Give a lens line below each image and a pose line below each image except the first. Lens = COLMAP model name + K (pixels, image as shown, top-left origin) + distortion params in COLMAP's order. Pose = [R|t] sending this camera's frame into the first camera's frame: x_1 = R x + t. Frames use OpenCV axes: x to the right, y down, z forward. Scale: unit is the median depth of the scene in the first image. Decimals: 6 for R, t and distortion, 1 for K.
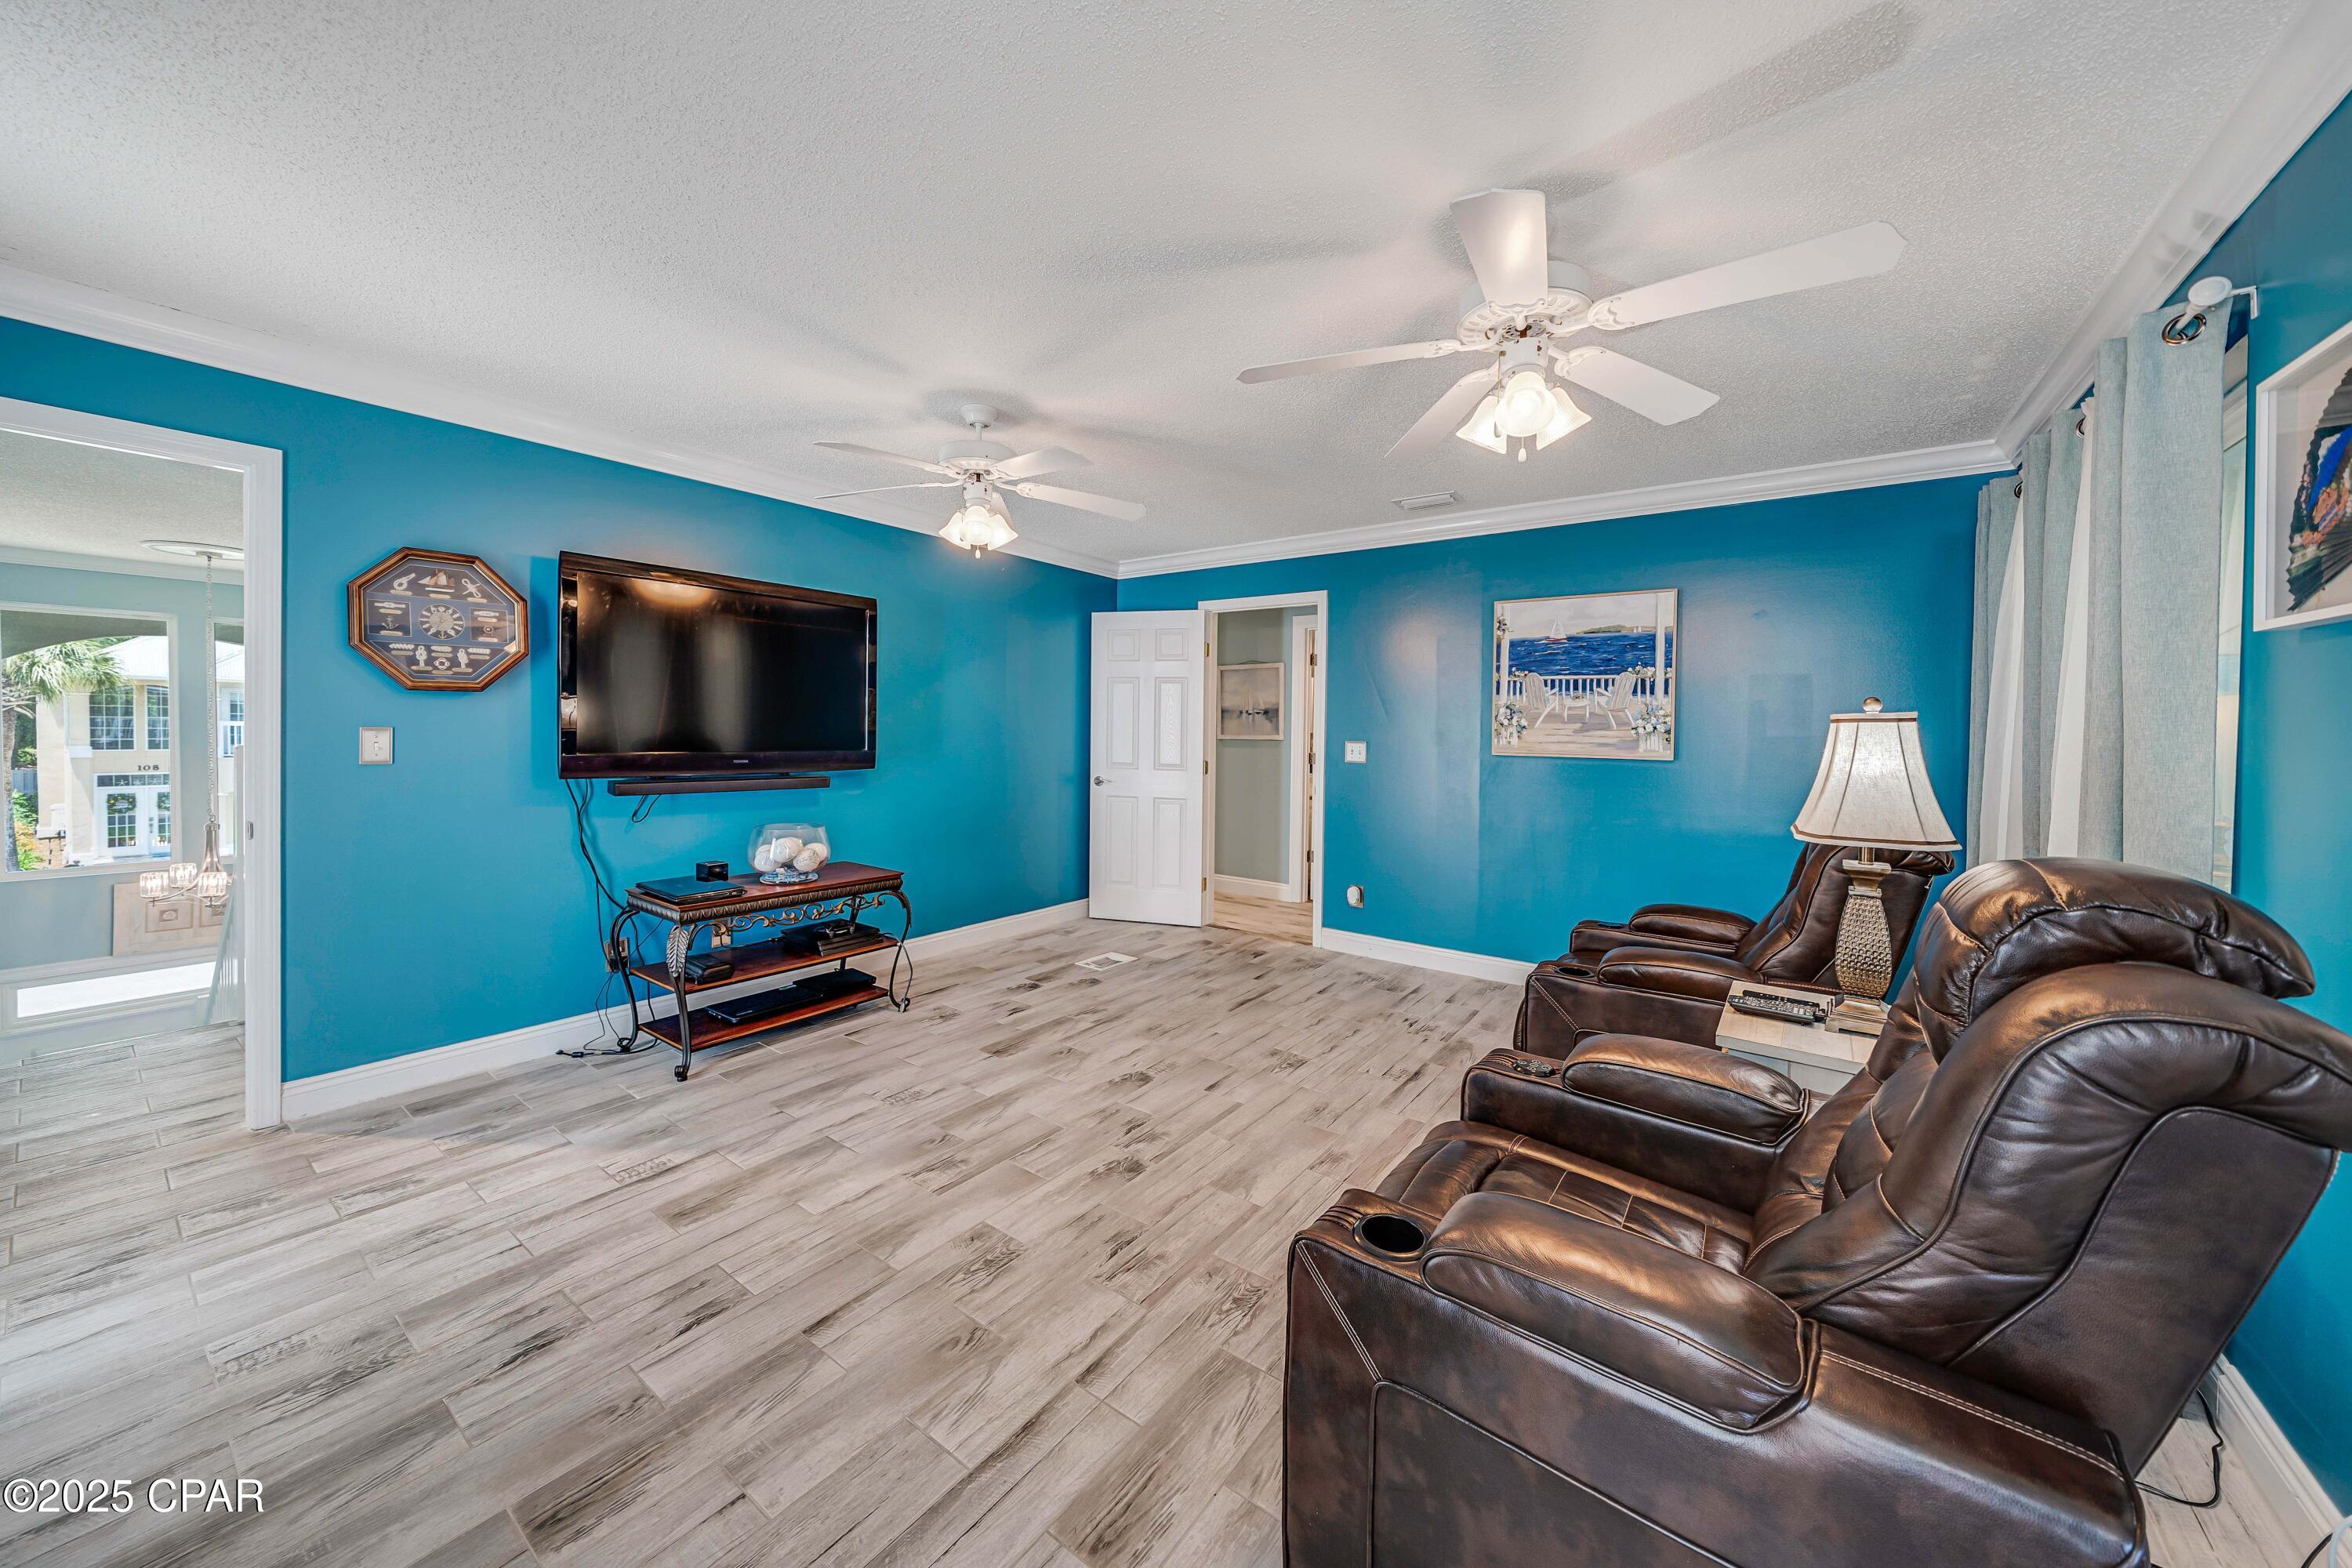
lens RADIAL K [[826.1, 0, 1166.8], [0, 826.1, 759.7], [0, 0, 1]] dist [-0.001670, -0.000187]
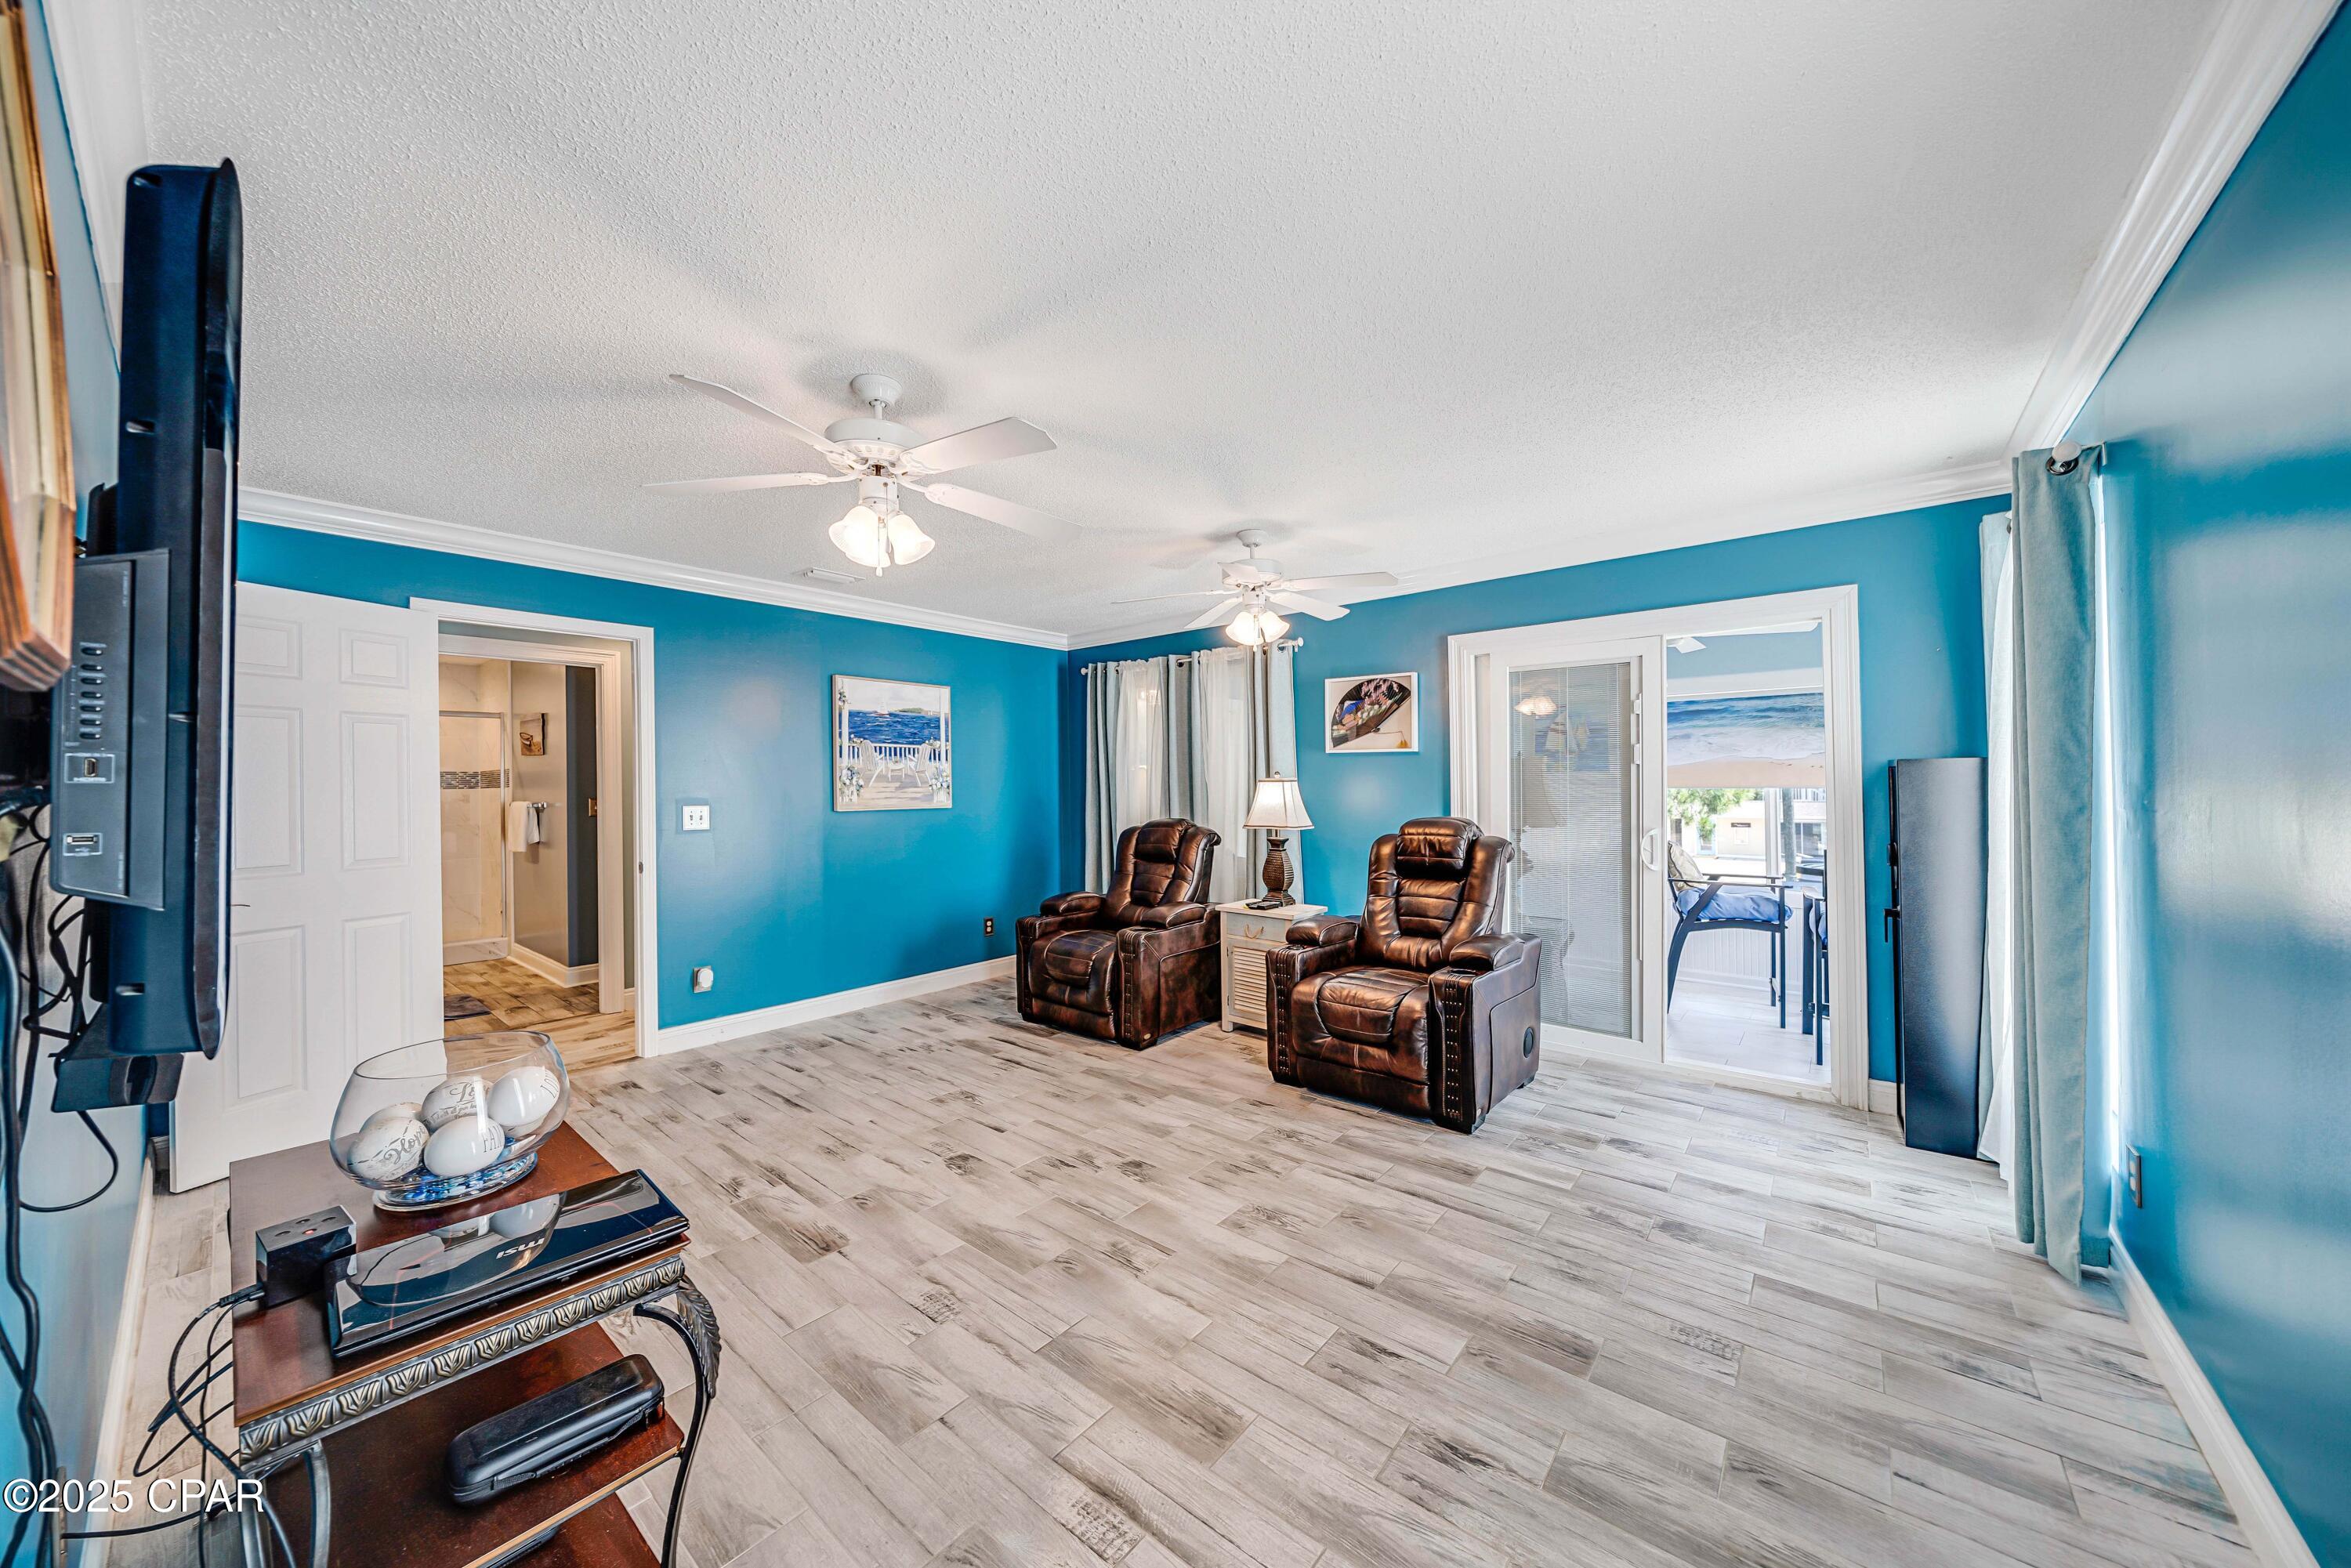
lens RADIAL K [[811.9, 0, 1162.7], [0, 811.9, 783.6], [0, 0, 1]] dist [-0.002781, -0.000023]
pose [[0.065471, -0.013033, 0.997769, -1.013064], [0.048142, 0.998792, 0.009887, -0.049417], [-0.996692, 0.047387, 0.066020, 0.734220]]
